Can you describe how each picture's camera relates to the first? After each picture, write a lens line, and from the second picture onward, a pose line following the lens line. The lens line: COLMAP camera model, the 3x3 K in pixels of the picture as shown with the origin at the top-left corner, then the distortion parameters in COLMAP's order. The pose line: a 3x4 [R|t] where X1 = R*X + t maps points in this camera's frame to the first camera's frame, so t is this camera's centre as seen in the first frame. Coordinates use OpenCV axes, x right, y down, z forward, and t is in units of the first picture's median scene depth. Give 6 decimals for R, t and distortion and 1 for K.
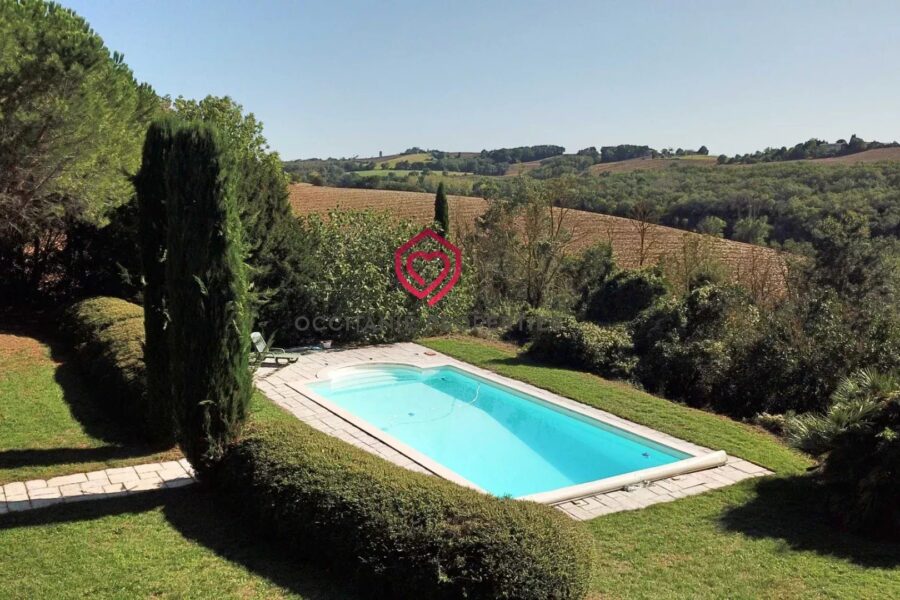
lens RADIAL K [[843.0, 0, 450.0], [0, 843.0, 300.0], [0, 0, 1]] dist [0.079203, -0.002857]
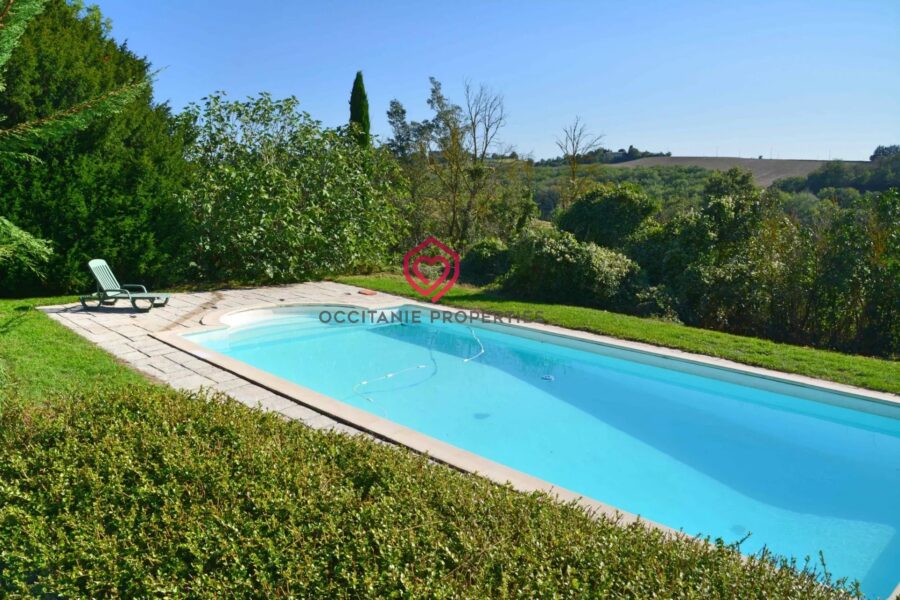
lens RADIAL K [[738.9, 0, 450.0], [0, 738.9, 321.4], [0, 0, 1]] dist [-0.220387, 0.224896]
pose [[0.978128, -0.031152, 0.205660, -0.079567], [0.021648, 0.998598, 0.048301, 0.059133], [-0.206876, -0.042793, 0.977431, 0.407572]]
